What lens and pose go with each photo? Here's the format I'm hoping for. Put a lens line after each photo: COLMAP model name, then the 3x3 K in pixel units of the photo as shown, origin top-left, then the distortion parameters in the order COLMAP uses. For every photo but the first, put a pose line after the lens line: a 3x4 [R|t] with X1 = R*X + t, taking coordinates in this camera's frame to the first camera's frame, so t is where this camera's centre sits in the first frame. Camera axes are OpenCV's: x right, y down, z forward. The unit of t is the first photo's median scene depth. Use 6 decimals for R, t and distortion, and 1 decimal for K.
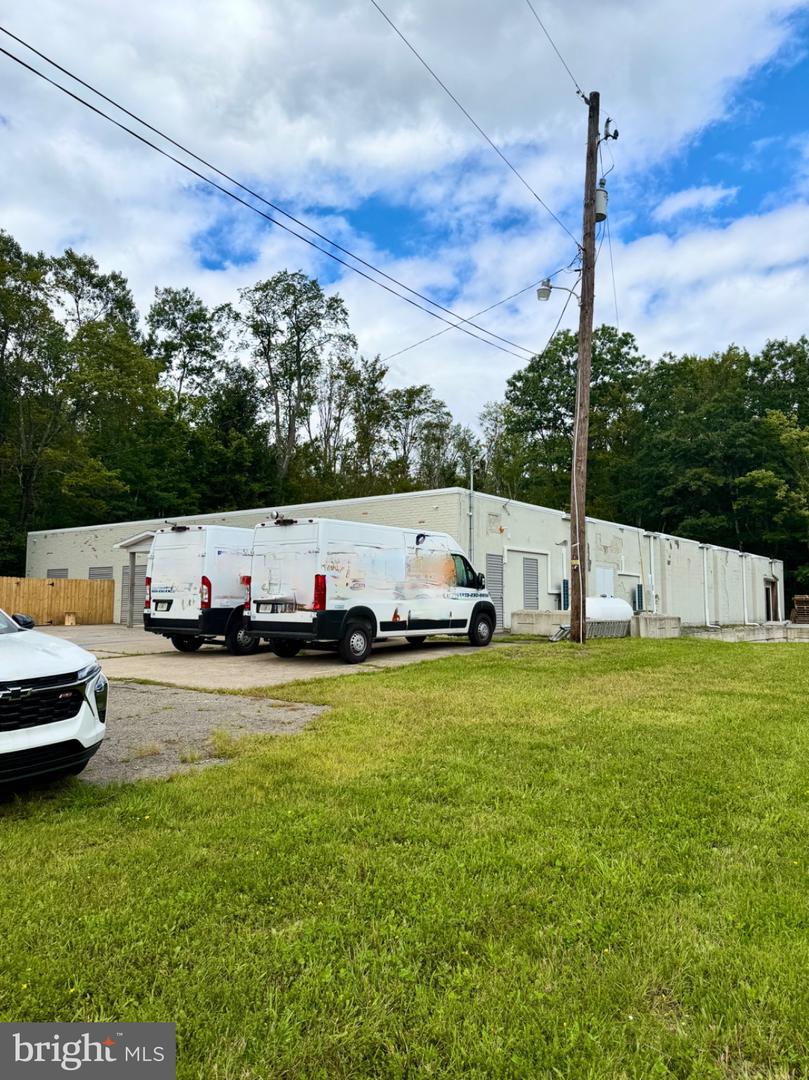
lens RADIAL K [[772.7, 0, 415.2], [0, 772.7, 561.7], [0, 0, 1]] dist [0.014444, -0.001962]
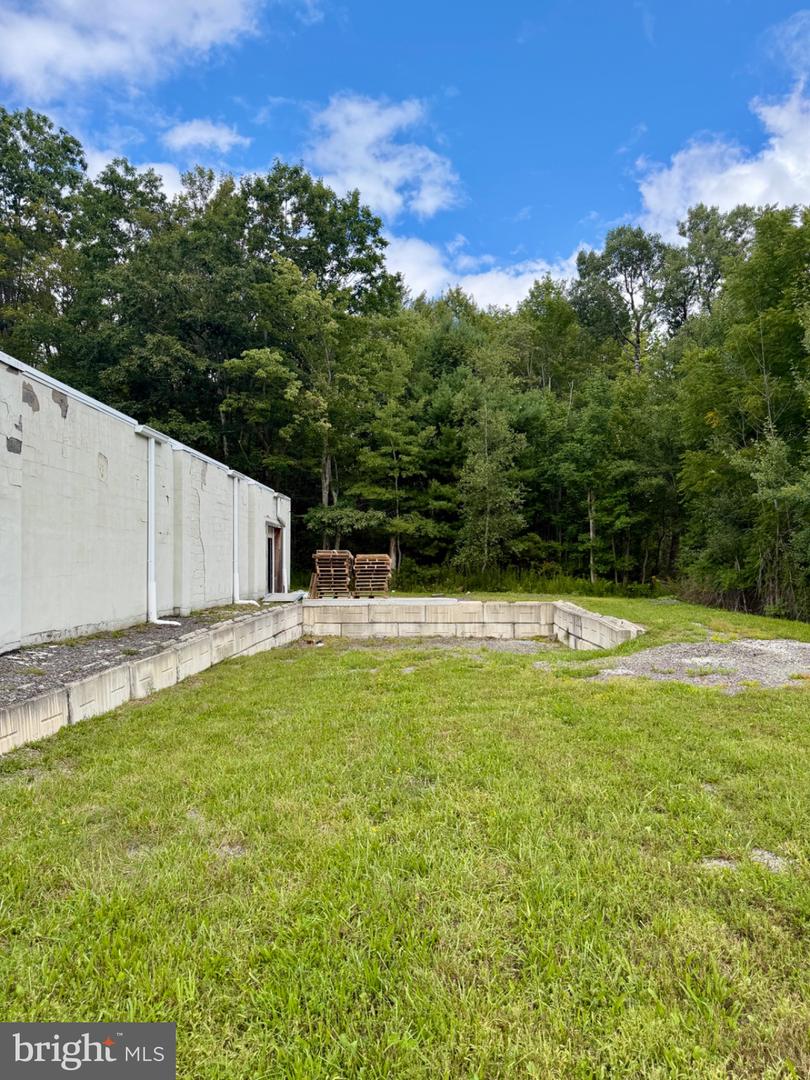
lens RADIAL K [[772.7, 0, 411.0], [0, 772.7, 547.0], [0, 0, 1]] dist [0.014444, -0.001962]
pose [[0.807513, 0.011098, 0.589746, 0.180108], [-0.035292, 0.998941, 0.029526, 0.018116], [-0.588793, -0.044656, 0.807049, 0.429839]]
